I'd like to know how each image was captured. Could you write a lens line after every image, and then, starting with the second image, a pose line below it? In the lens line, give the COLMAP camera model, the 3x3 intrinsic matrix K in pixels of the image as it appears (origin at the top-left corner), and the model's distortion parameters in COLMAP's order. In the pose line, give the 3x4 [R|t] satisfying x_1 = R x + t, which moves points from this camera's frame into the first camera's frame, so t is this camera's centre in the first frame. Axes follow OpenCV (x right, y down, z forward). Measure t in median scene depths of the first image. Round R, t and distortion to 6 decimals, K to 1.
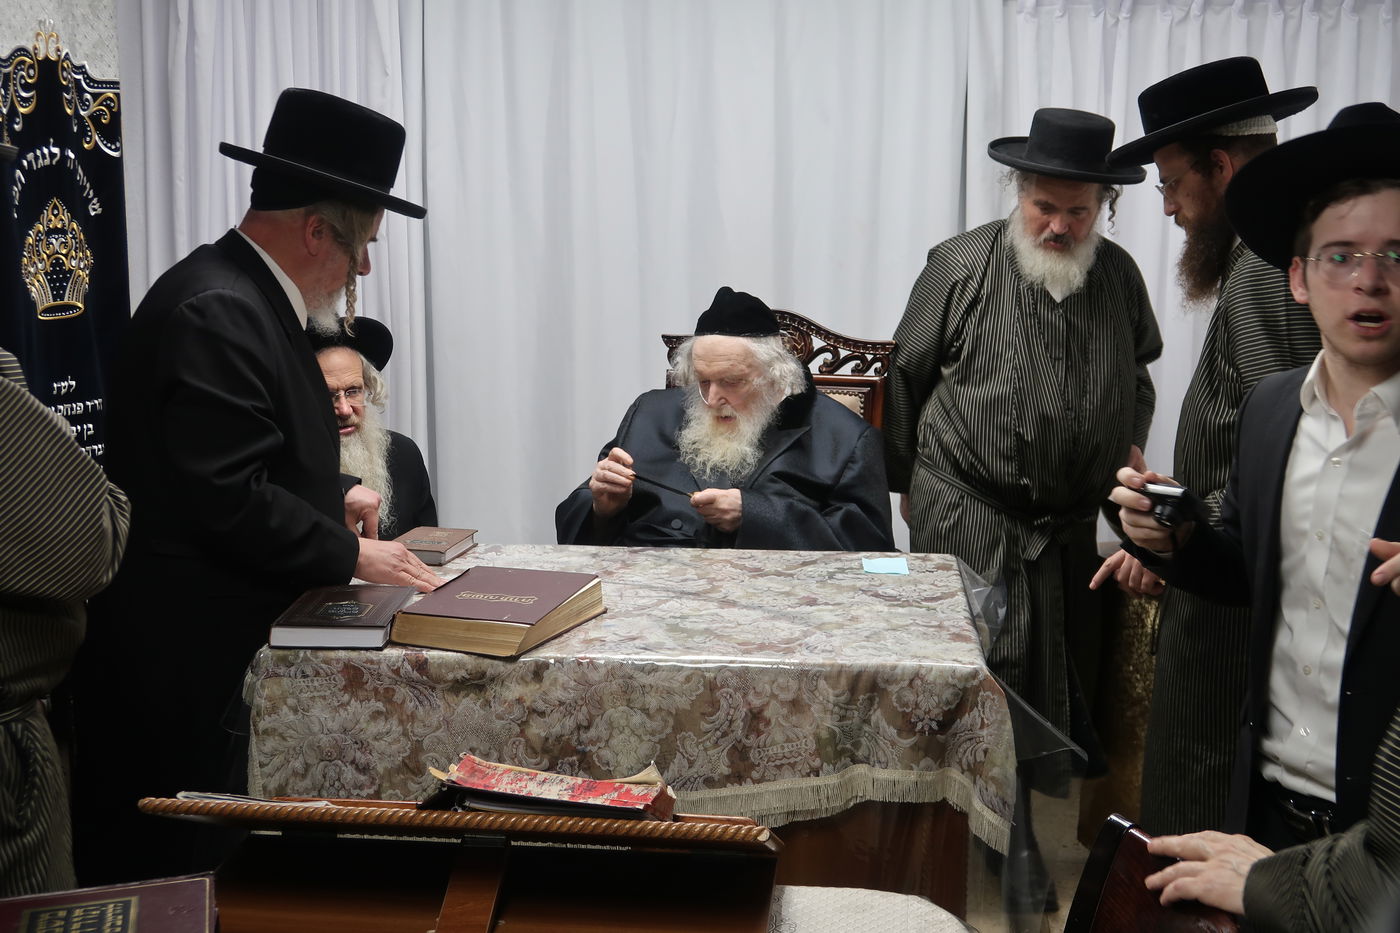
lens RADIAL K [[1791.0, 0, 691.3], [0, 1791.0, 462.2], [0, 0, 1]] dist [0.116212, -0.405288]
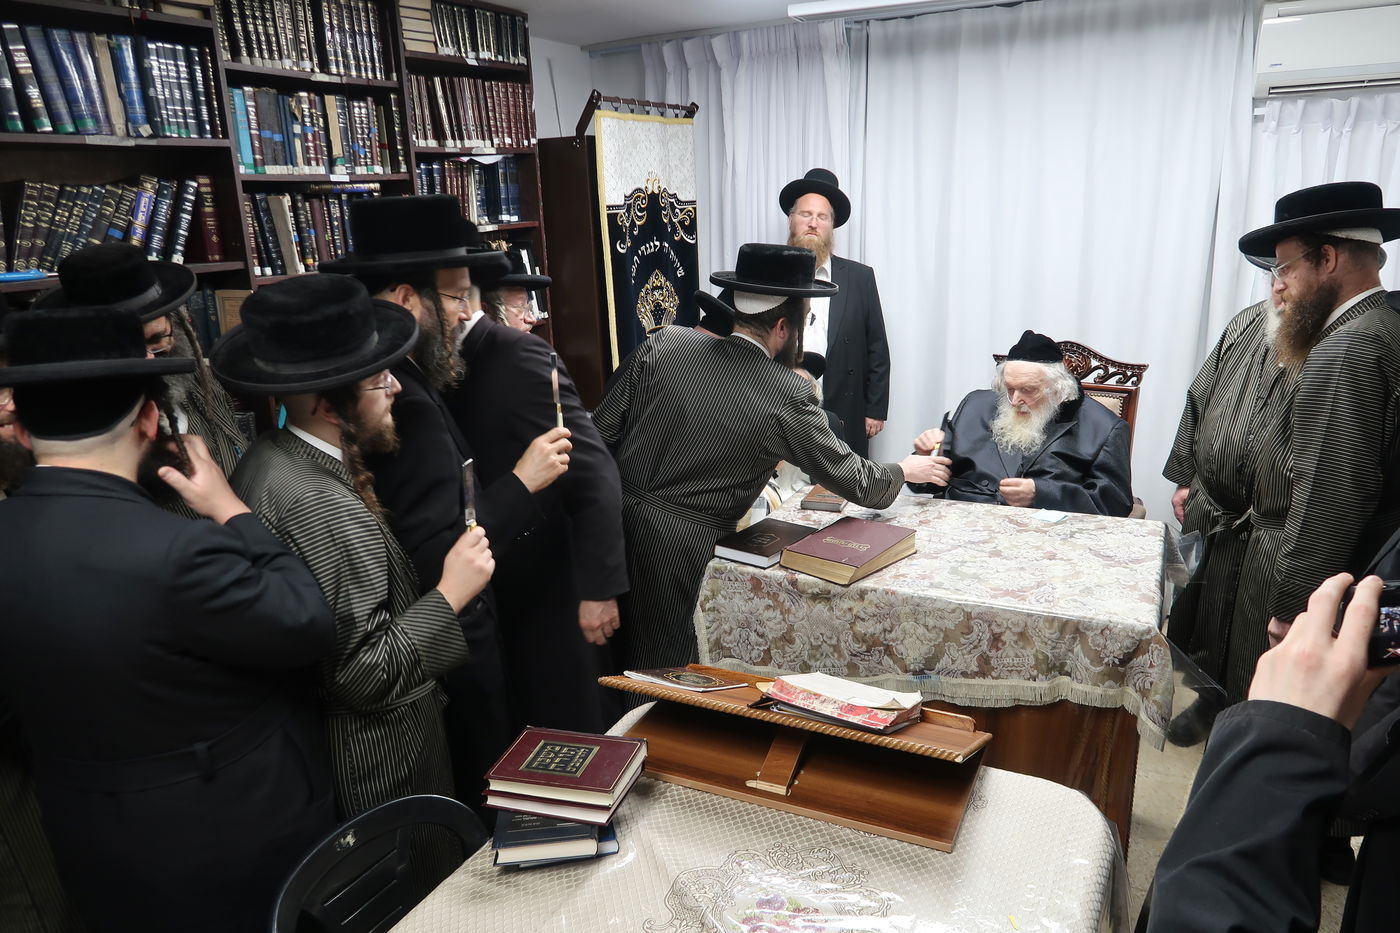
lens RADIAL K [[967.2, 0, 694.6], [0, 967.2, 471.0], [0, 0, 1]] dist [-0.037436, 0.010565]
pose [[0.930010, 0.064724, -0.361791, 0.083143], [-0.023947, 0.992951, 0.116082, -0.092357], [0.366754, -0.099293, 0.925004, 0.137176]]
